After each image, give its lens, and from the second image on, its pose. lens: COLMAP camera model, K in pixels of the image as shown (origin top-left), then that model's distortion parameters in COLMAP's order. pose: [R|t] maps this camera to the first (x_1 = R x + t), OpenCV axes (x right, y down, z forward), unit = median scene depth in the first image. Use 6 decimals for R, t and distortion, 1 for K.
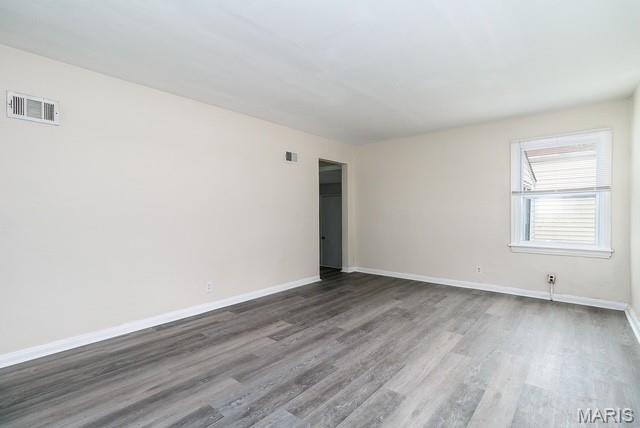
lens RADIAL K [[308.5, 0, 337.1], [0, 308.5, 213.1], [0, 0, 1]] dist [0.000109, -0.000032]
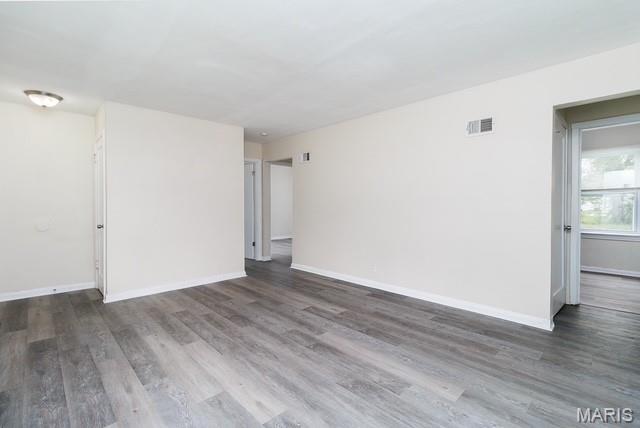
lens RADIAL K [[301.7, 0, 320.0], [0, 301.7, 214.0], [0, 0, 1]] dist [0.001416, 0.000709]
pose [[-0.148589, 0.035370, -0.988266, 0.942503], [-0.003644, 0.999334, 0.036314, -0.012609], [0.988892, 0.008997, -0.148361, 1.199095]]
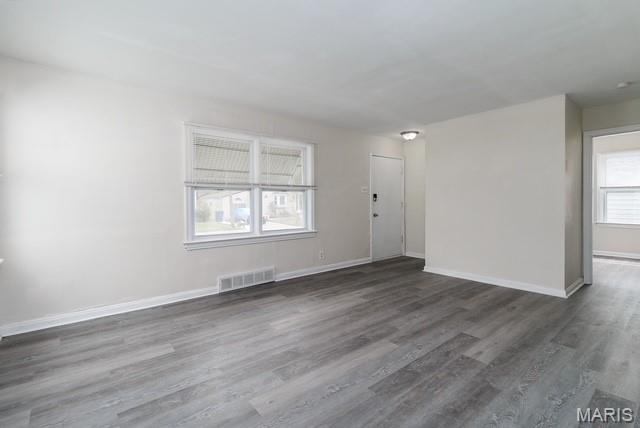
lens RADIAL K [[301.7, 0, 320.0], [0, 301.7, 214.0], [0, 0, 1]] dist [0.001416, 0.000709]
pose [[-0.974030, 0.001893, 0.226411, 0.023386], [0.013171, 0.998745, 0.048313, -0.006876], [-0.226035, 0.050041, -0.972833, 1.922265]]
